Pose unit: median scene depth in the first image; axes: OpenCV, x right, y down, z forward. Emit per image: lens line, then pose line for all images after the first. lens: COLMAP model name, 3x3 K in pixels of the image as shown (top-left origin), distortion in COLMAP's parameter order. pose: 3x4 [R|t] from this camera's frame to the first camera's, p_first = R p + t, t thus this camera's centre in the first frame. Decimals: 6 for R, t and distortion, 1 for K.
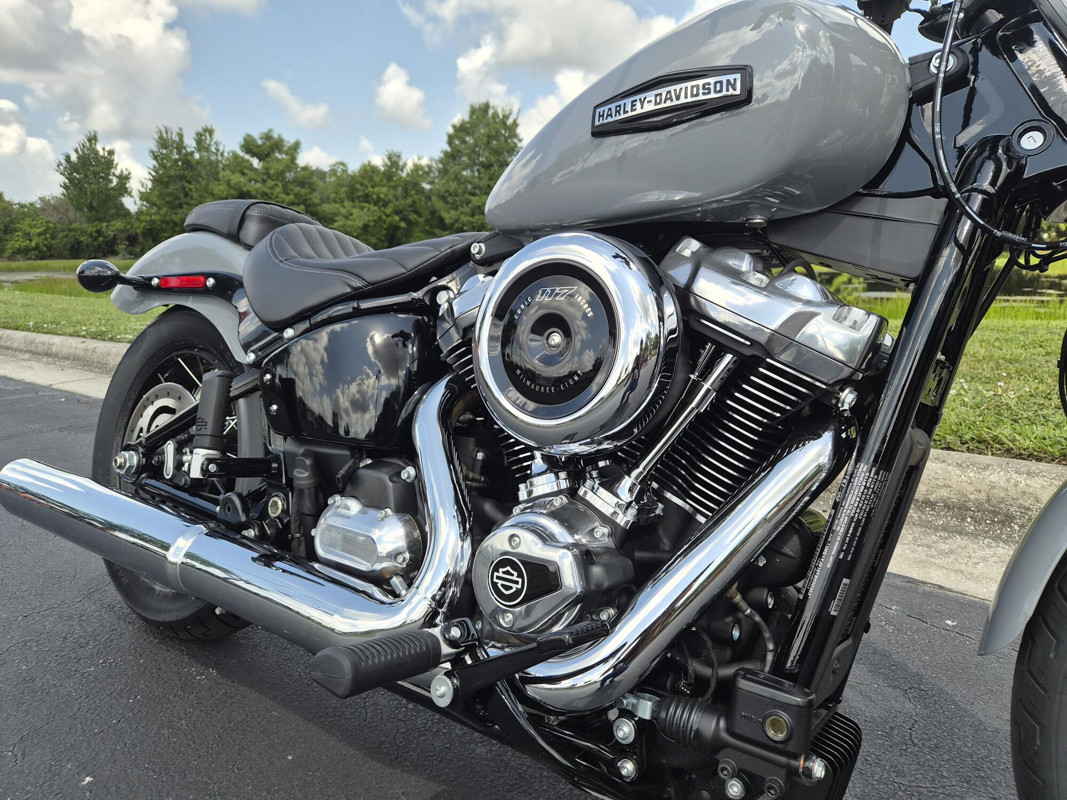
lens RADIAL K [[715.5, 0, 544.7], [0, 715.5, 390.4], [0, 0, 1]] dist [0.052586, -0.046742]
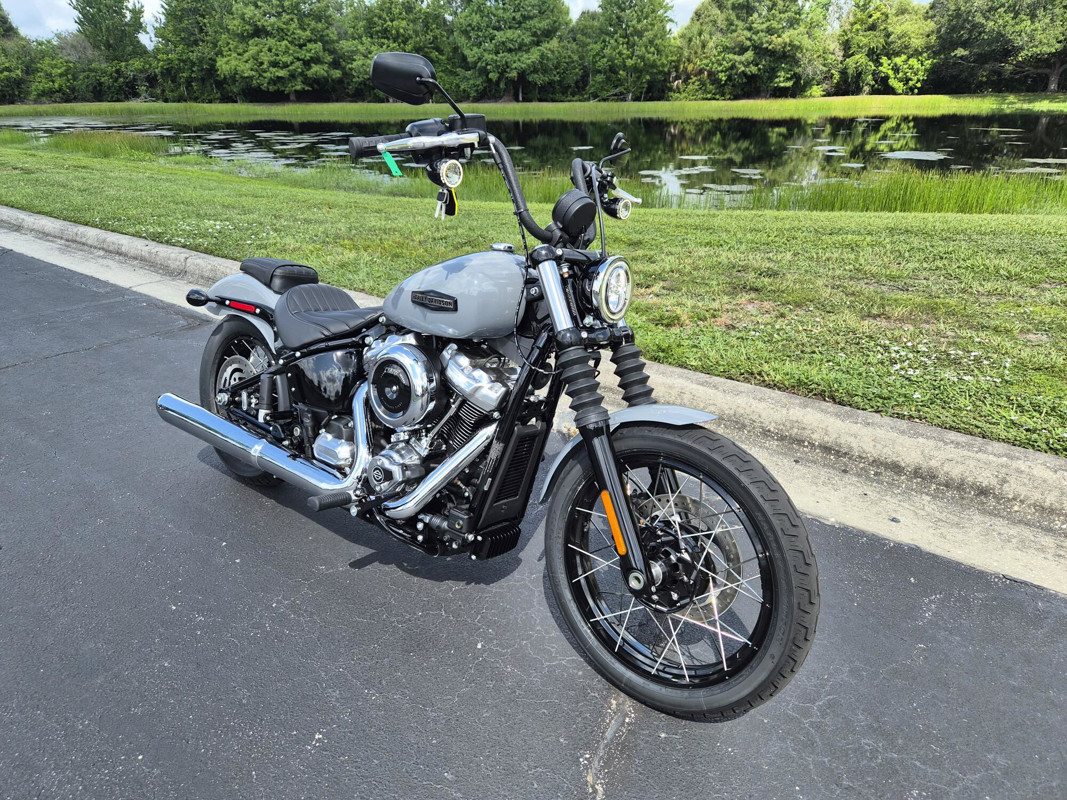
lens RADIAL K [[715.5, 0, 538.6], [0, 715.5, 400.7], [0, 0, 1]] dist [0.052586, -0.046742]
pose [[0.998567, 0.024026, -0.047817, 0.320545], [-0.012757, 0.974659, 0.223333, -0.296617], [0.051971, -0.222403, 0.973569, -0.740750]]
